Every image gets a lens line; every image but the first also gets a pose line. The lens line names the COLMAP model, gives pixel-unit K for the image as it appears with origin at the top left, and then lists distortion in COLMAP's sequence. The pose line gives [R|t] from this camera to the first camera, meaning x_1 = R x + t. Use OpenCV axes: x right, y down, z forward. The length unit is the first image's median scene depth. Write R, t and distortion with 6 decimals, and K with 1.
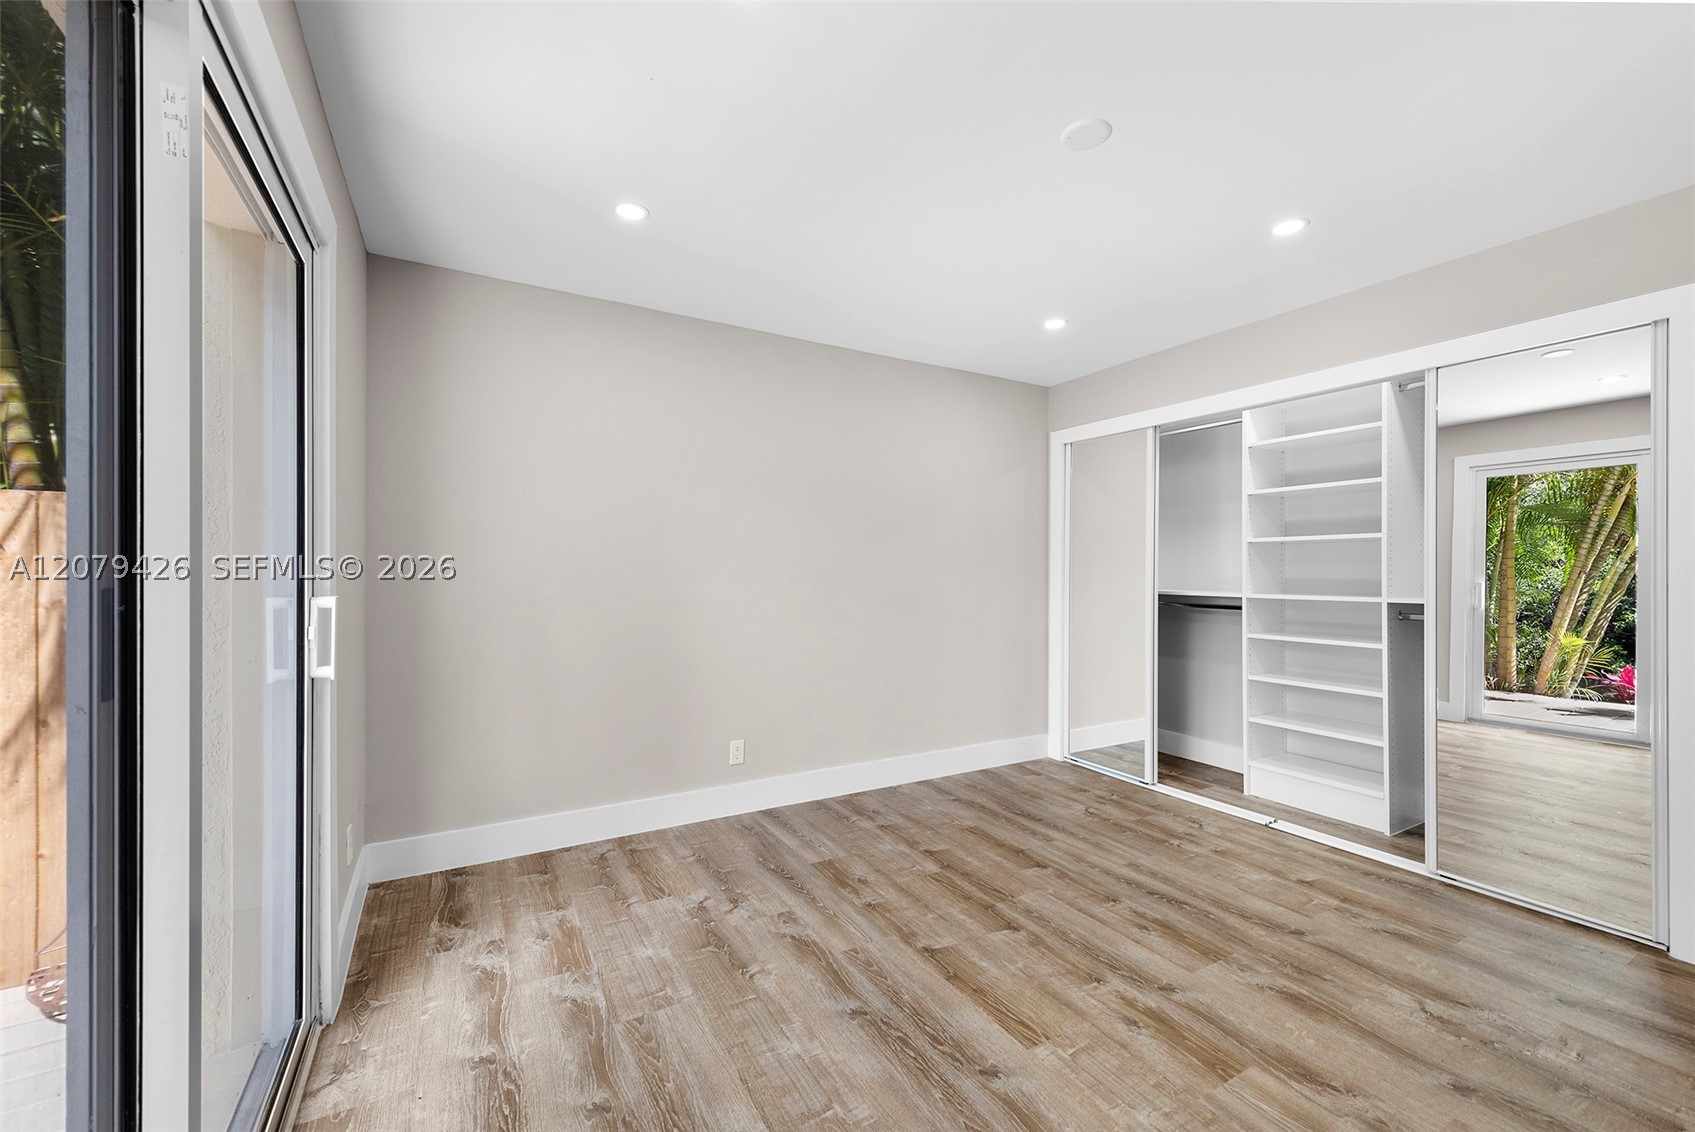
lens RADIAL K [[699.0, 0, 852.4], [0, 699.0, 563.4], [0, 0, 1]] dist [0.011638, -0.000332]
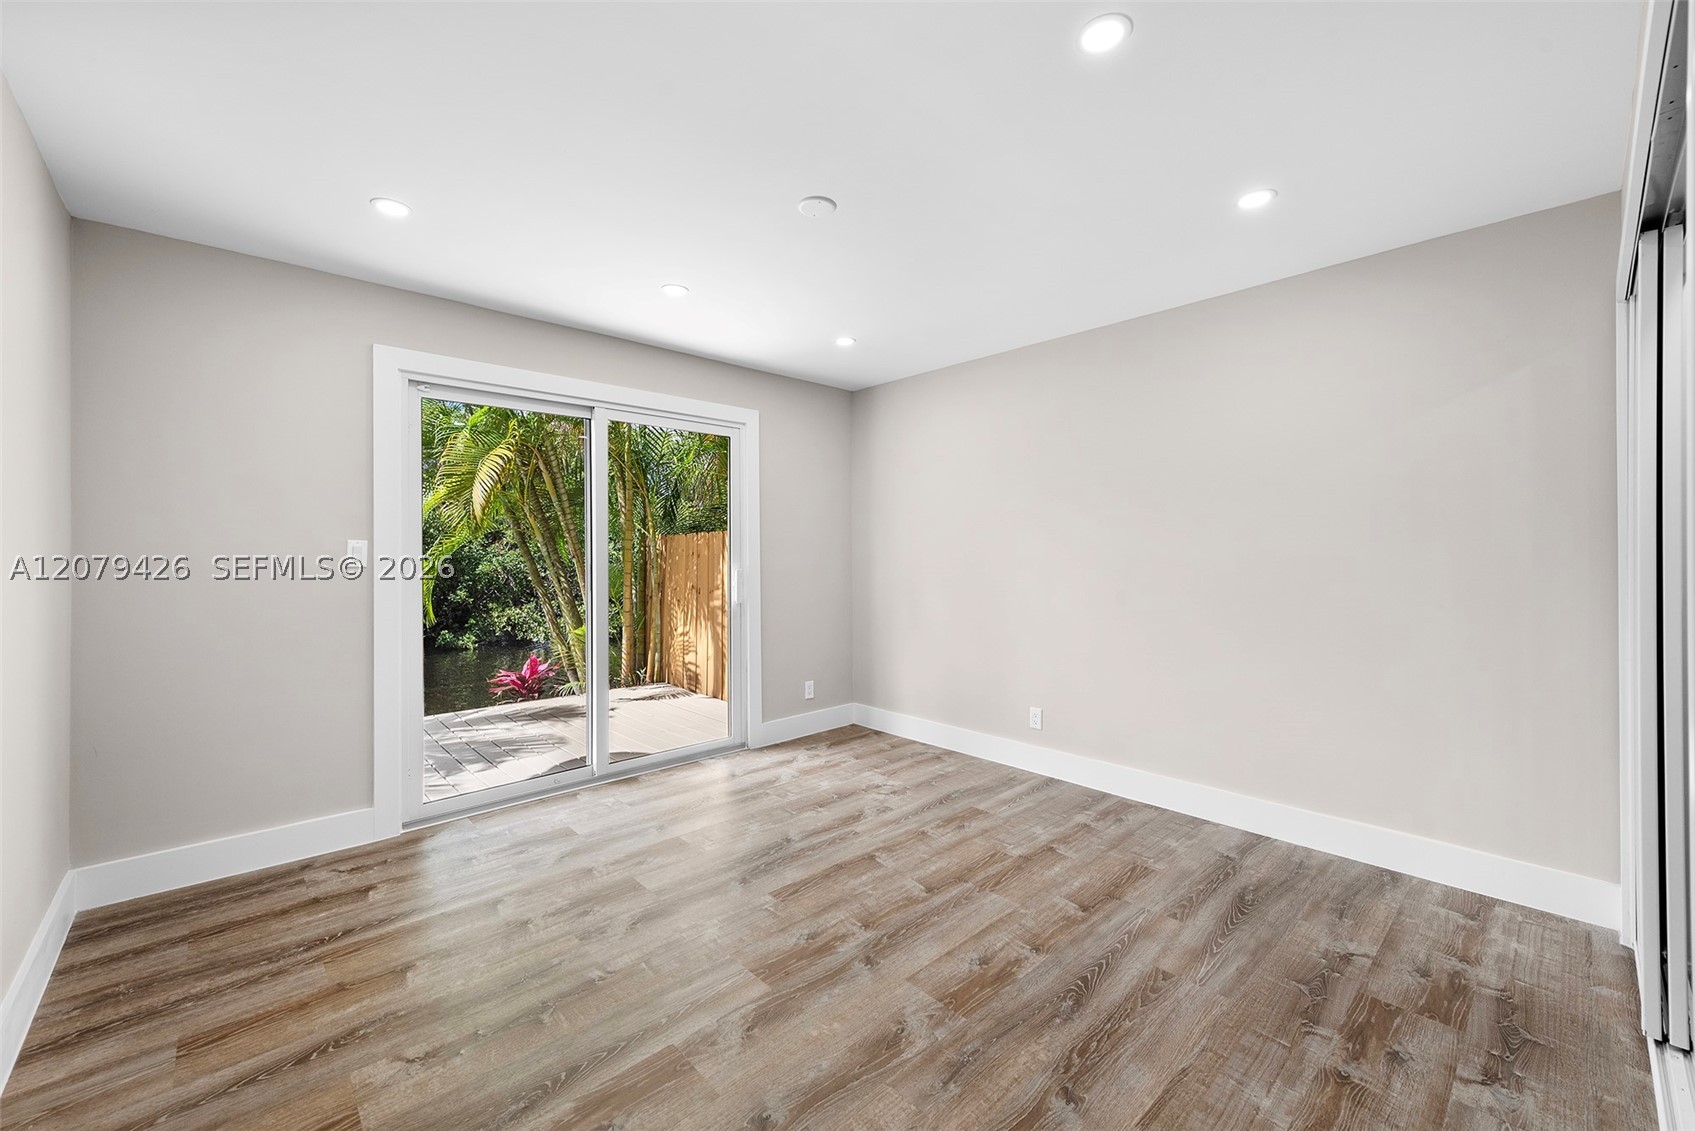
lens RADIAL K [[668.6, 0, 851.3], [0, 668.6, 555.2], [0, 0, 1]] dist [0.007867, -0.000234]
pose [[0.218048, -0.000338, -0.975938, 1.061454], [0.008348, 0.999964, 0.001519, -0.016192], [0.975902, -0.008478, 0.218043, 0.550941]]
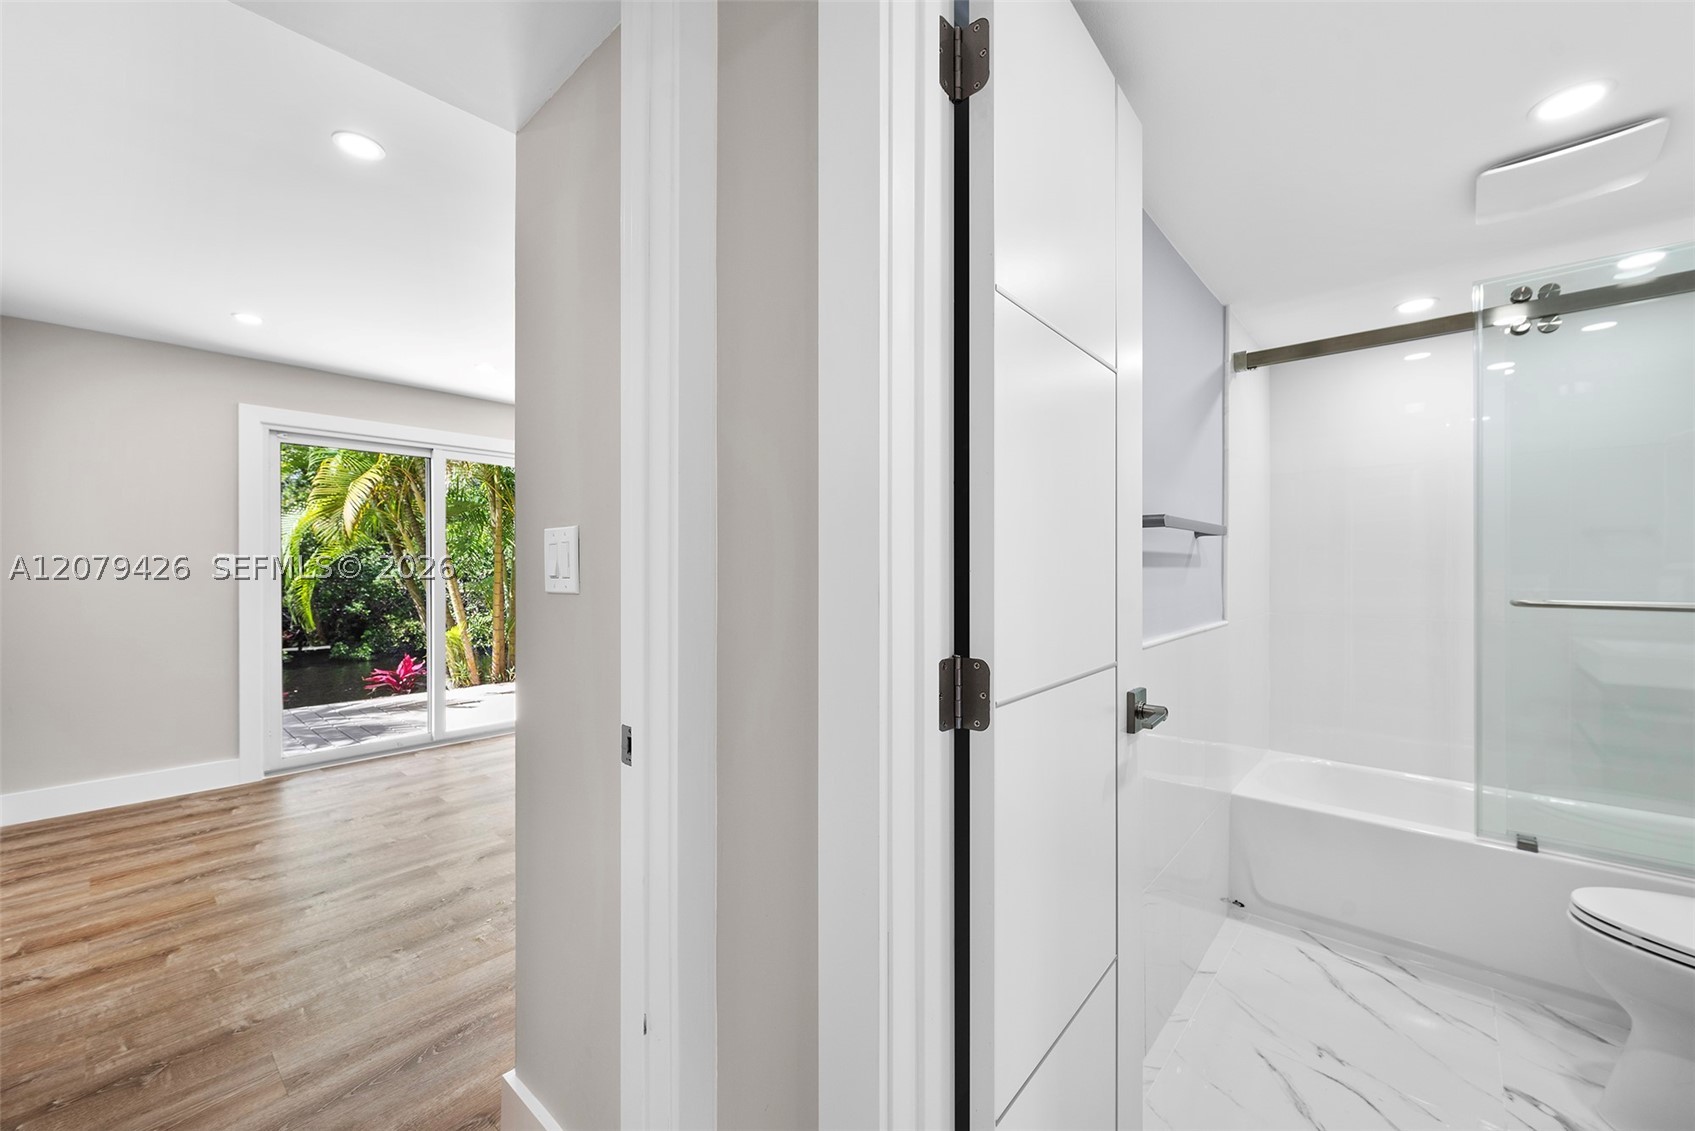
lens RADIAL K [[668.6, 0, 847.5], [0, 668.6, 572.9], [0, 0, 1]] dist [0.007867, -0.000234]
pose [[0.307392, 0.005746, -0.951565, 1.787058], [0.003149, 0.999970, 0.007055, -0.006297], [0.951578, -0.005165, 0.307365, 0.925408]]
